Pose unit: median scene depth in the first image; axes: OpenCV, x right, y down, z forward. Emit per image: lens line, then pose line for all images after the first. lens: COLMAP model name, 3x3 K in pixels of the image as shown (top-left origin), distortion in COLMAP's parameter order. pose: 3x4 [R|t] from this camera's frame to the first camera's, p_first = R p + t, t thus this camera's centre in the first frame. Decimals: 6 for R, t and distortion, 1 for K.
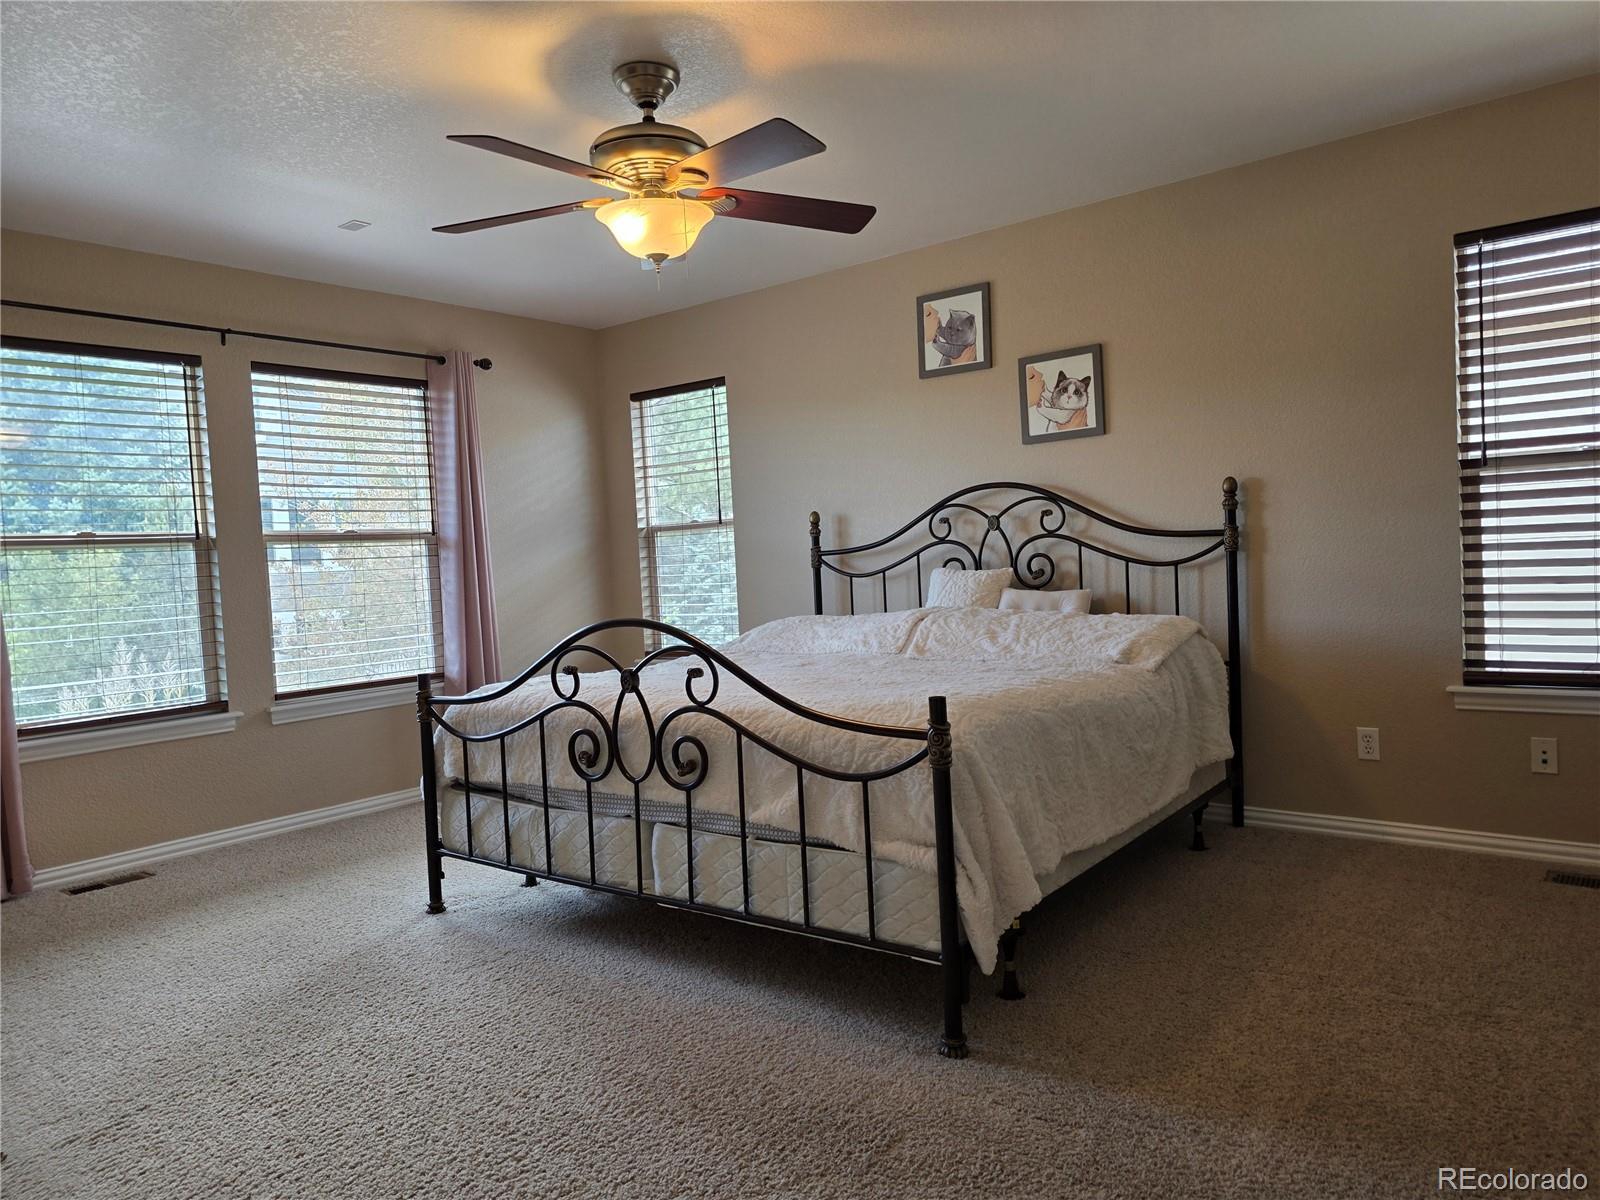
lens RADIAL K [[1076.8, 0, 813.1], [0, 1076.8, 602.1], [0, 0, 1]] dist [0.052079, -0.040620]
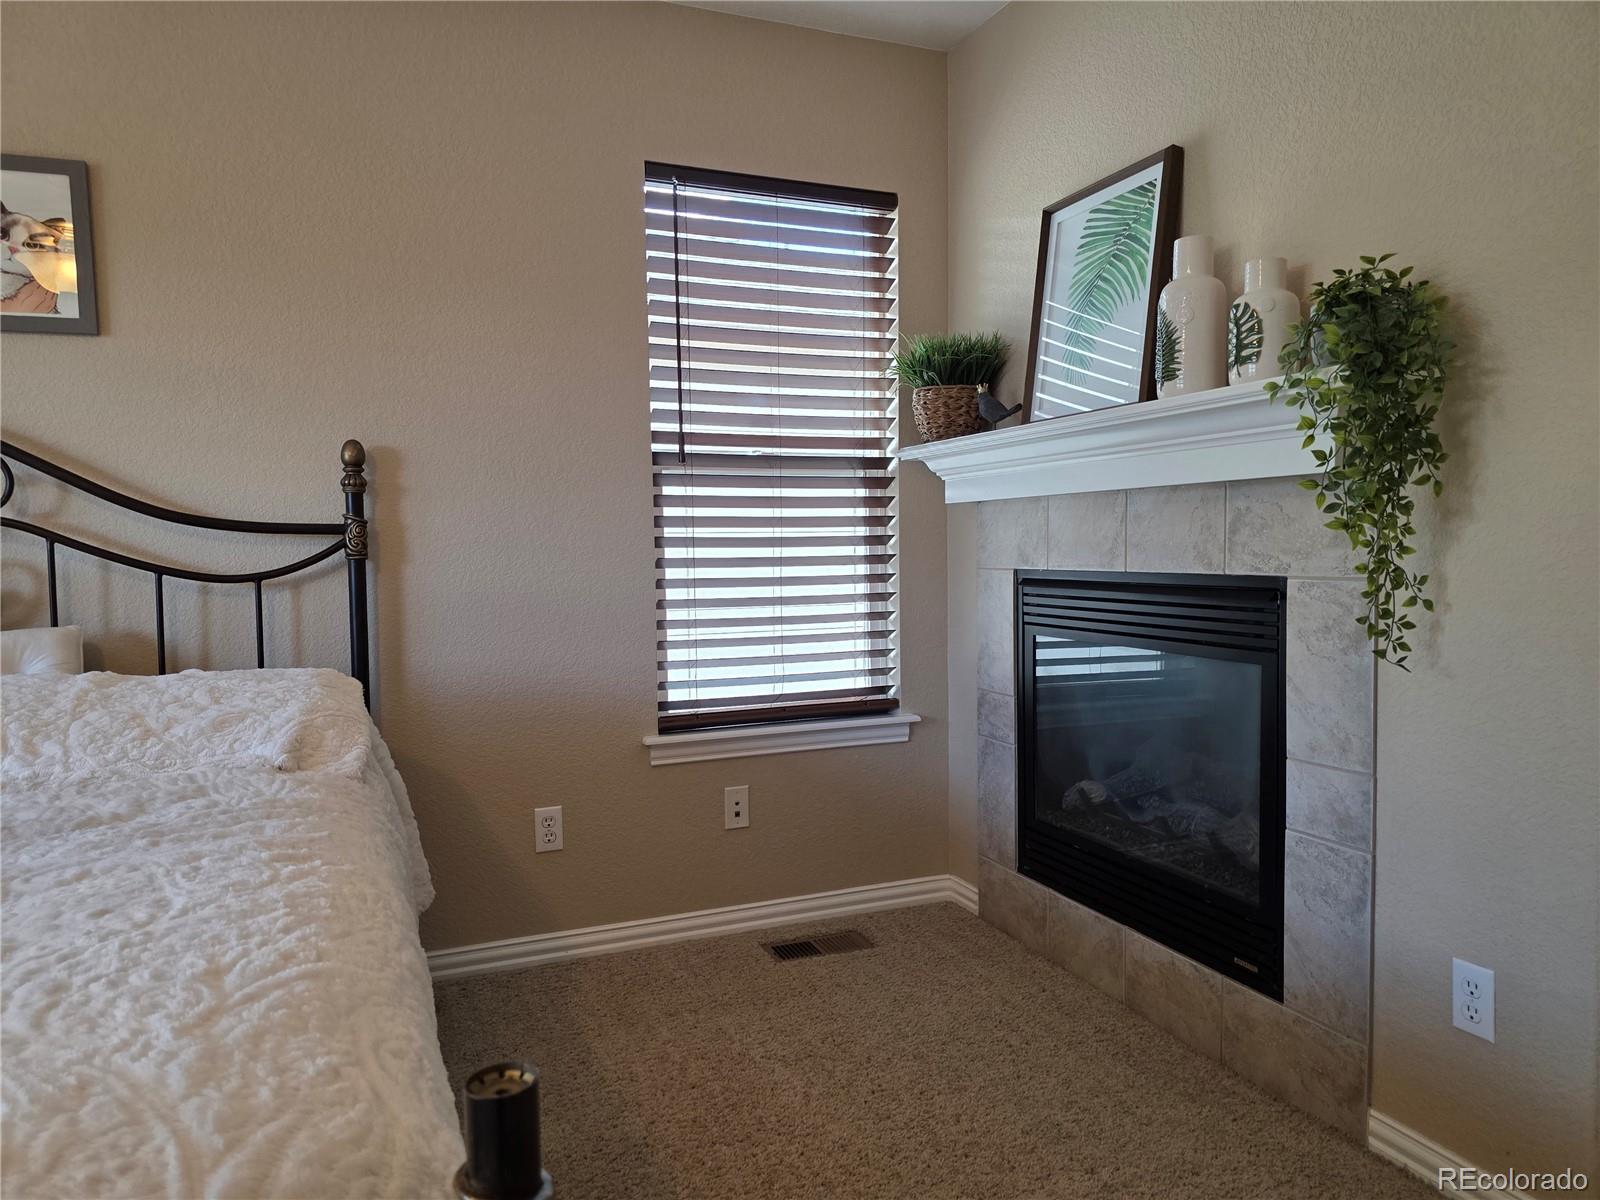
lens RADIAL K [[1076.8, 0, 794.7], [0, 1076.8, 605.5], [0, 0, 1]] dist [0.052079, -0.040620]
pose [[0.493146, -0.007769, 0.869912, -0.033529], [0.026039, 0.999644, -0.005833, -0.009389], [-0.869557, 0.025528, 0.493173, 0.442521]]
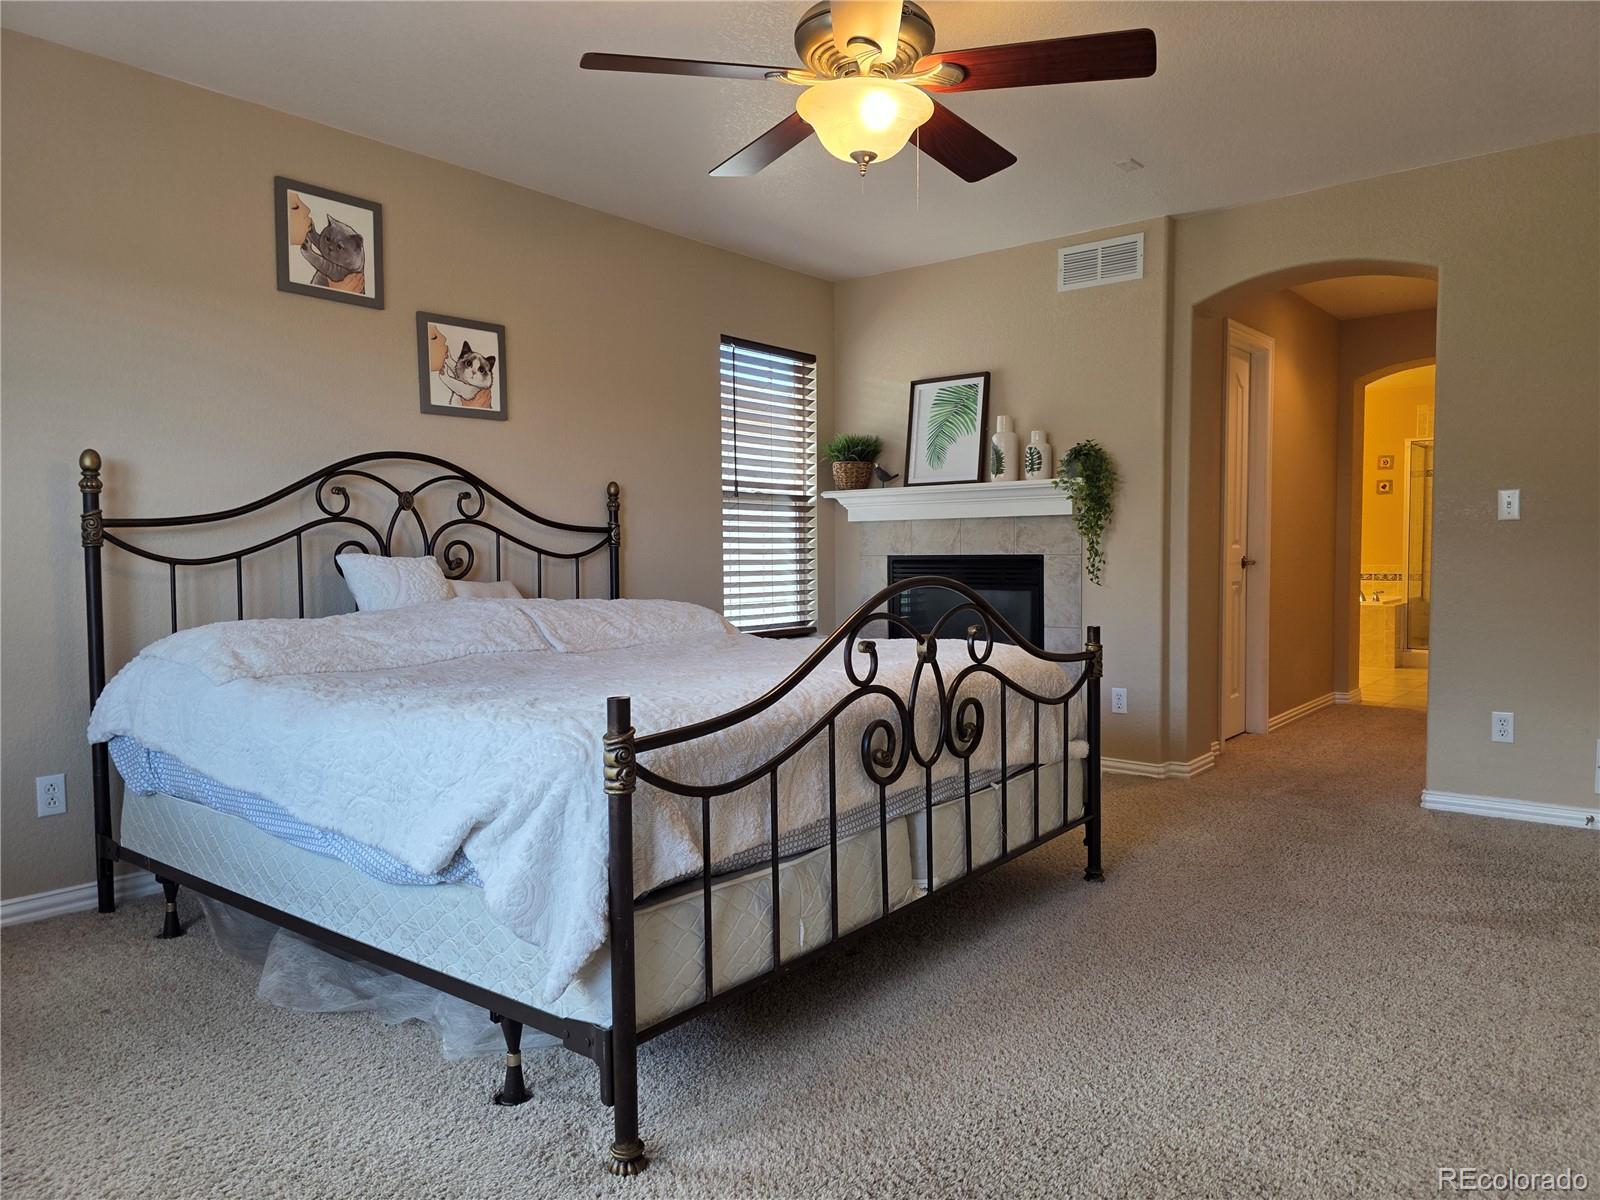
lens RADIAL K [[1076.8, 0, 794.8], [0, 1076.8, 611.2], [0, 0, 1]] dist [0.052079, -0.040620]
pose [[0.018386, -0.007441, 0.999803, -0.706607], [0.048690, 0.998793, 0.006538, 0.021669], [-0.998645, 0.048560, 0.018726, 0.742997]]
